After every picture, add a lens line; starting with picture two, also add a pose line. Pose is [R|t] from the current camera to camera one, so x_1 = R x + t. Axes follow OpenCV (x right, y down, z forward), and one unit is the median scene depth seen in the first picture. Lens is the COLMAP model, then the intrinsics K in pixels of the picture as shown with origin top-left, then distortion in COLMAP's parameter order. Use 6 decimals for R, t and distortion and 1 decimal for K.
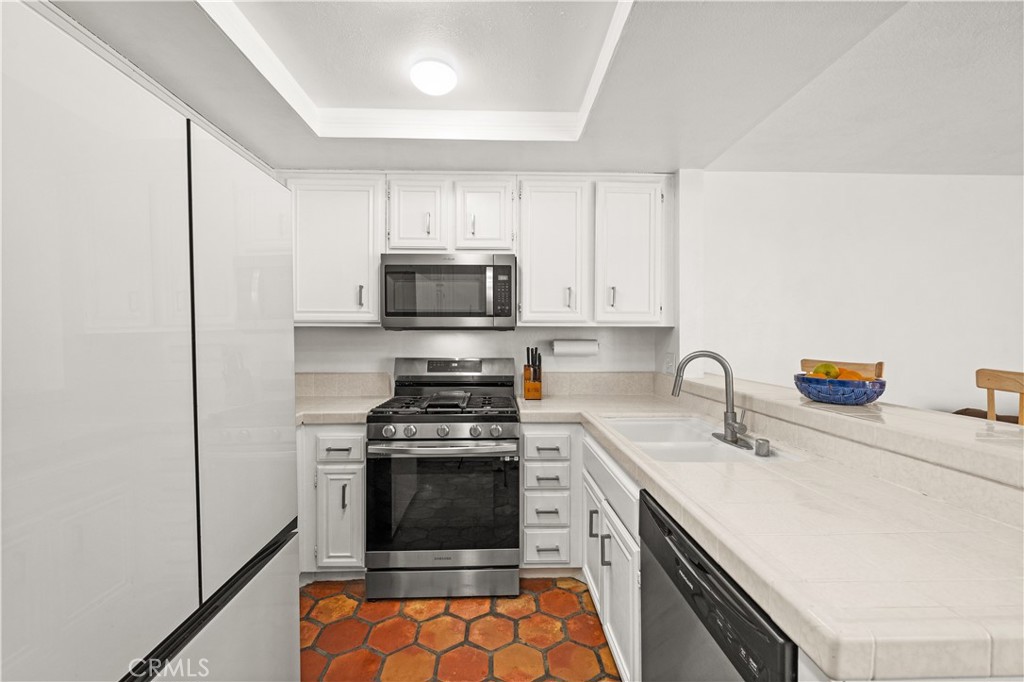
lens RADIAL K [[409.7, 0, 510.0], [0, 409.7, 339.8], [0, 0, 1]] dist [-0.000871, -0.000589]
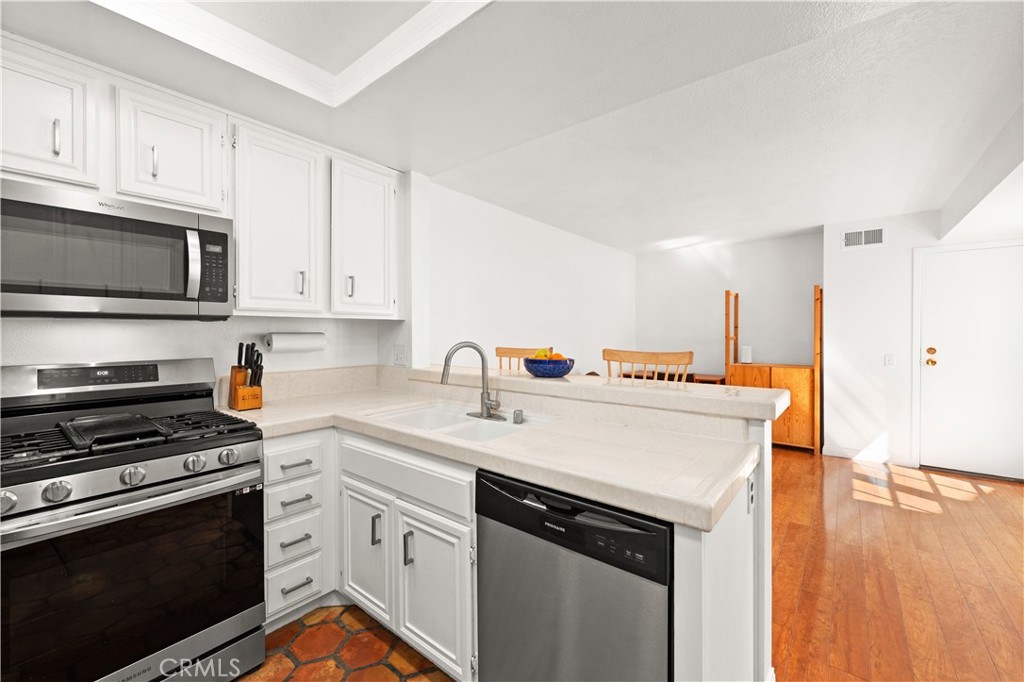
lens RADIAL K [[412.4, 0, 513.5], [0, 412.4, 332.5], [0, 0, 1]] dist [-0.000128, -0.000031]
pose [[0.650285, -0.002466, 0.759687, -0.253233], [0.004507, 0.999990, -0.000612, 0.001636], [-0.759677, 0.003822, 0.650289, 0.124718]]
